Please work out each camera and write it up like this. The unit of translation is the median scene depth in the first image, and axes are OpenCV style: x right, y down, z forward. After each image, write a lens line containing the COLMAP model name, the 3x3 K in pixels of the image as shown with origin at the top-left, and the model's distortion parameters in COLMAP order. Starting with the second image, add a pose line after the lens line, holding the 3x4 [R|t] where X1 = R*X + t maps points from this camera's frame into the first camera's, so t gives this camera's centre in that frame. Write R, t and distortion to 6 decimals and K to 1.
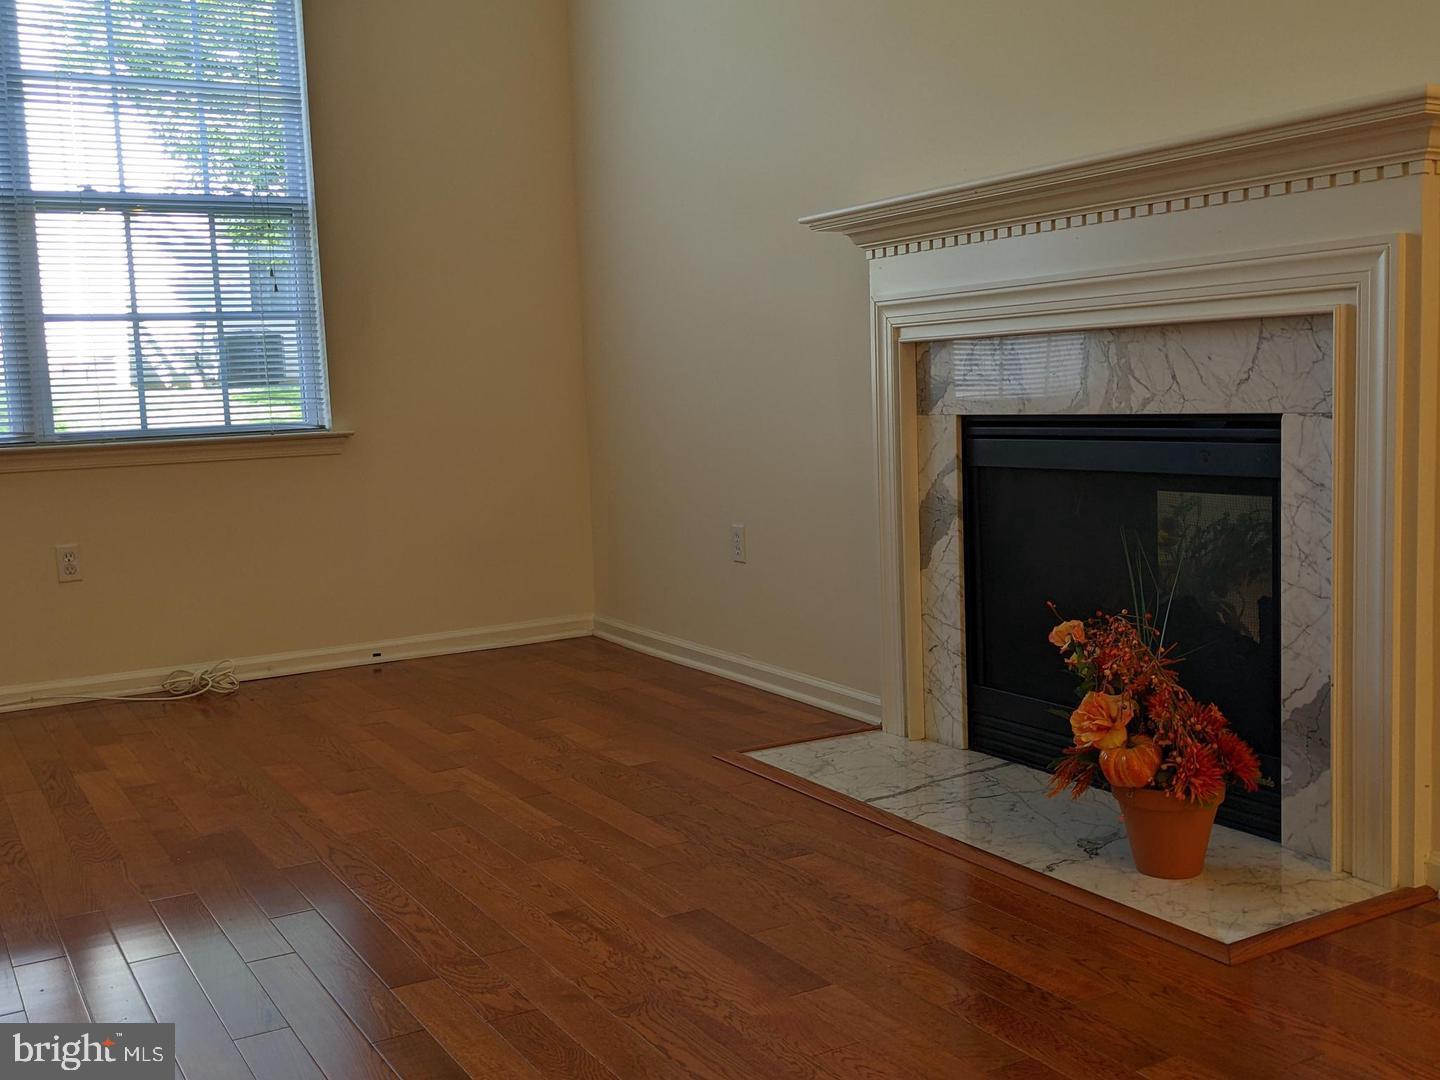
lens RADIAL K [[1499.3, 0, 720.0], [0, 1499.3, 540.0], [0, 0, 1]] dist [0.180375, -0.314624]
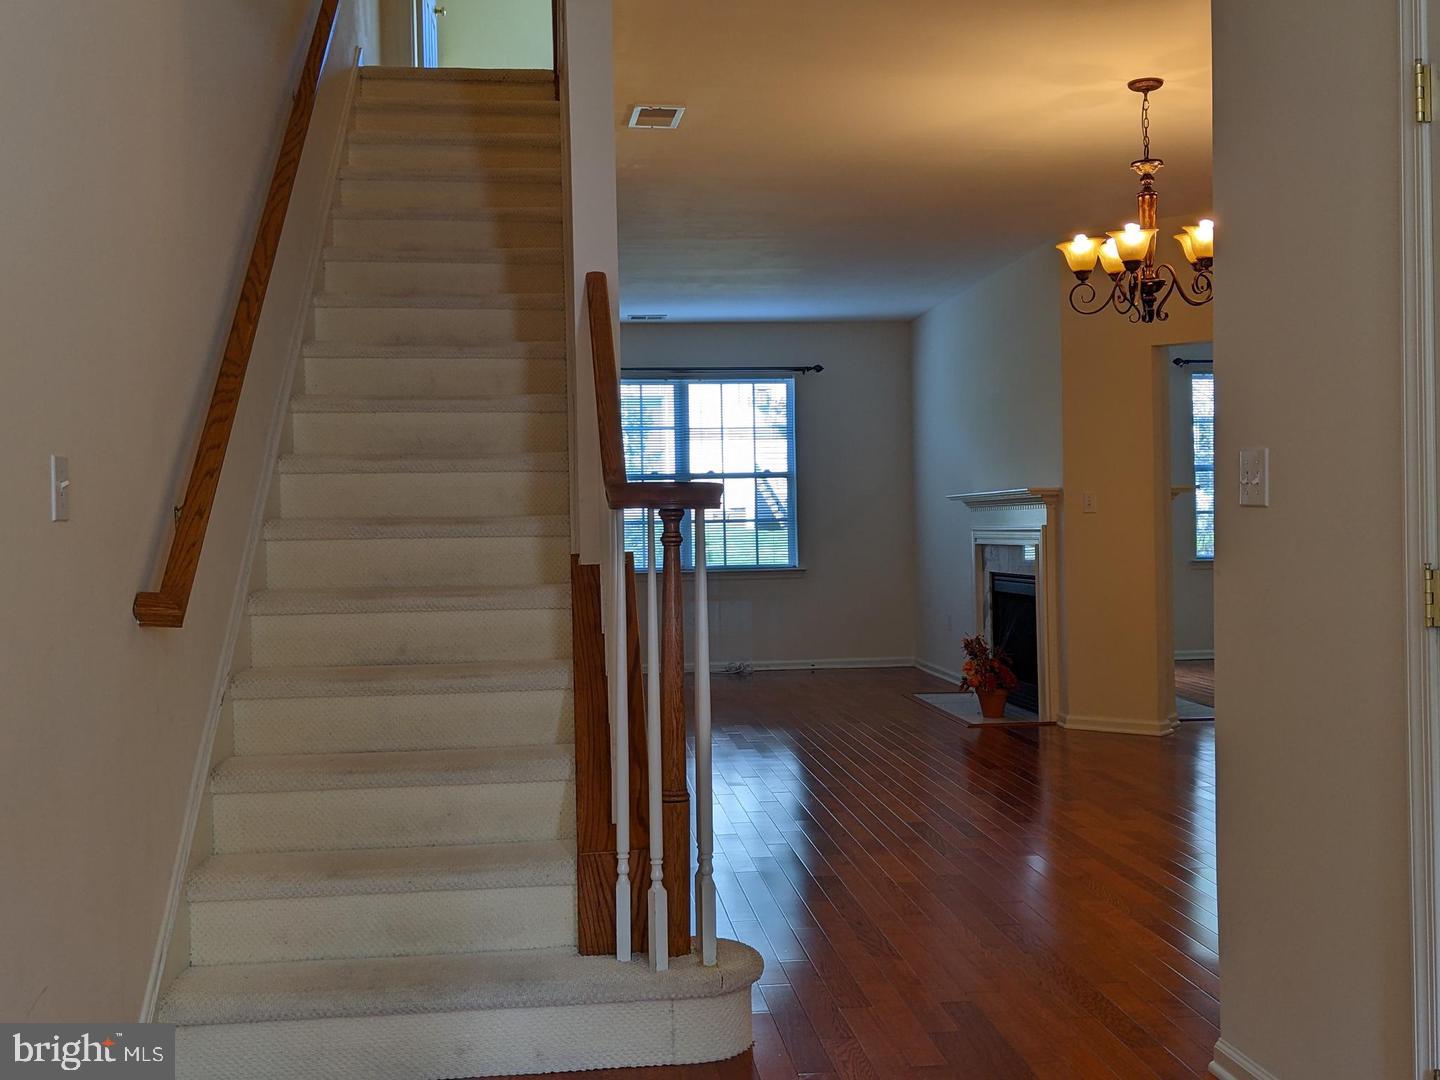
lens RADIAL K [[1454.2, 0, 720.0], [0, 1454.2, 540.0], [0, 0, 1]] dist [0.007049, 0.003199]
pose [[0.915848, 0.030284, -0.400382, 0.543563], [-0.063920, 0.995432, -0.070921, 0.054745], [0.396406, 0.090546, 0.913600, -1.132686]]
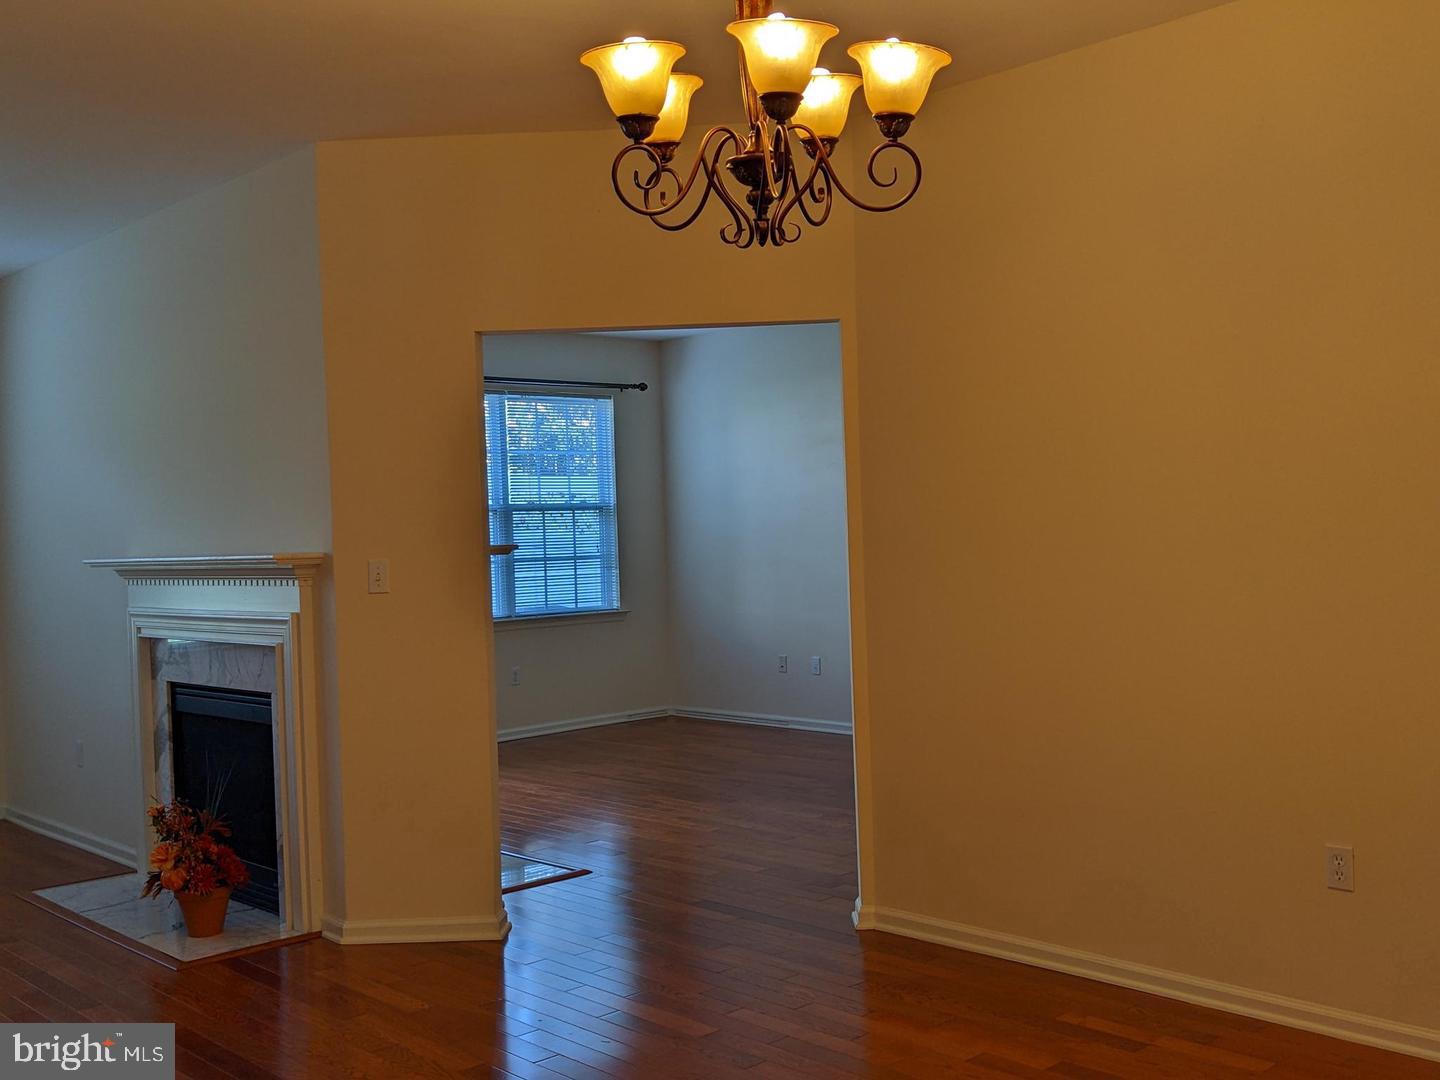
lens RADIAL K [[1499.3, 0, 720.0], [0, 1499.3, 540.0], [0, 0, 1]] dist [0.180375, -0.314624]
pose [[0.978320, 0.003375, 0.207071, 0.295083], [0.018998, 0.994189, -0.105962, -0.033332], [-0.206225, 0.107598, 0.972571, -0.594095]]
